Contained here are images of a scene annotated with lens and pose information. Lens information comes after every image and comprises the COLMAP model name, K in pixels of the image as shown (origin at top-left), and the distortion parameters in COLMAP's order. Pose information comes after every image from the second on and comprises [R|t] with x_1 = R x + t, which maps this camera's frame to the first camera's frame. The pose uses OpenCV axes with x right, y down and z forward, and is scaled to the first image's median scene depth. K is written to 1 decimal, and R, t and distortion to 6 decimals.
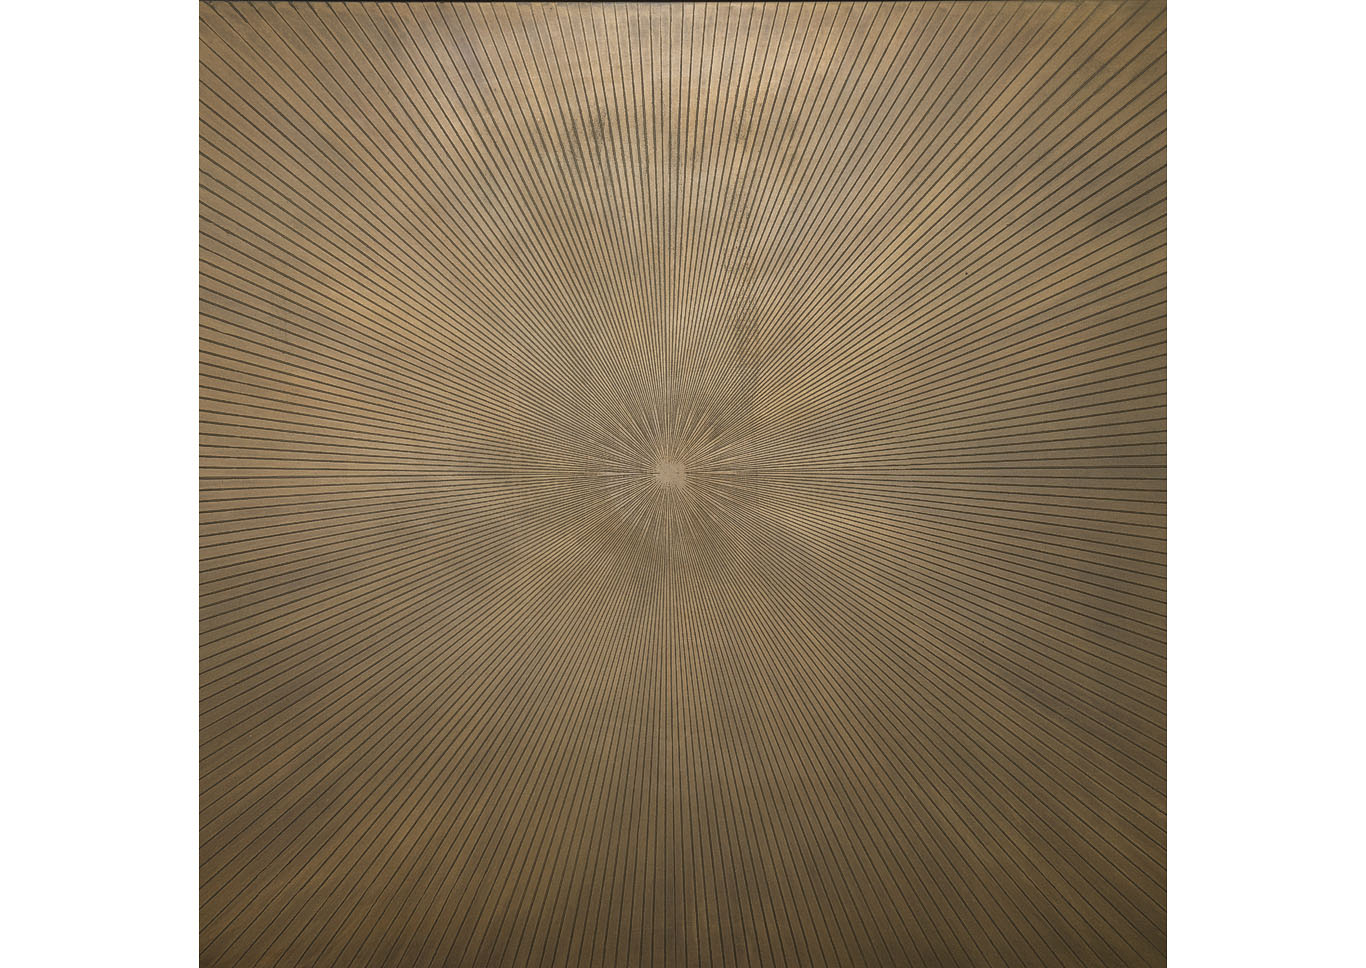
lens RADIAL K [[1988.5, 0, 683.0], [0, 1988.5, 484.0], [0, 0, 1]] dist [-0.009161, -0.009971]
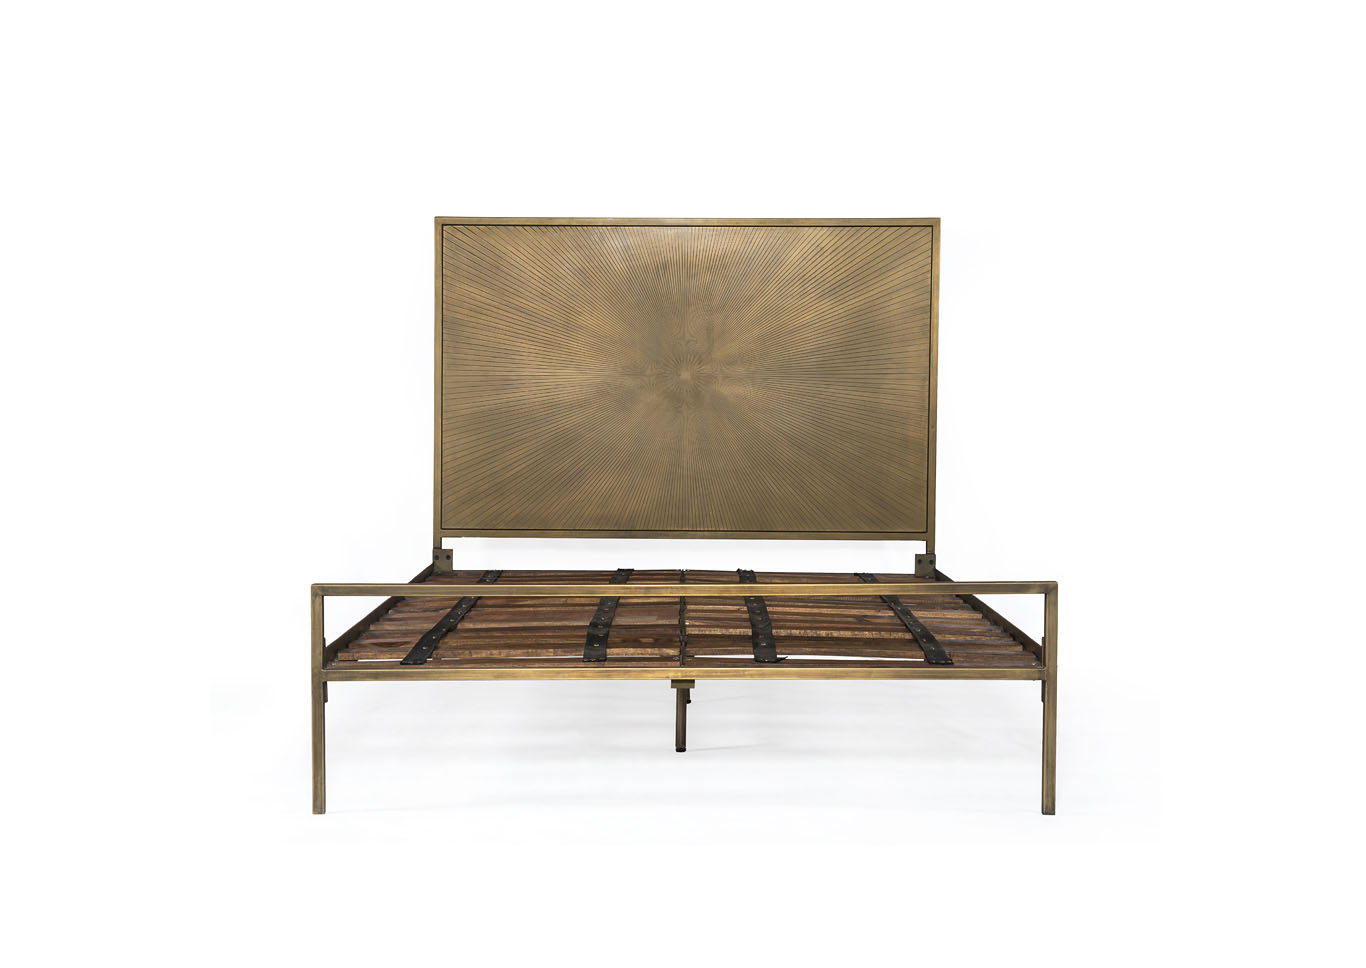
lens RADIAL K [[1988.5, 0, 683.0], [0, 1988.5, 484.0], [0, 0, 1]] dist [-0.009161, -0.009971]
pose [[0.999862, 0.009253, -0.013784, 0.034918], [-0.008598, 0.998864, 0.046879, 0.019907], [0.014203, -0.046754, 0.998805, -2.223068]]
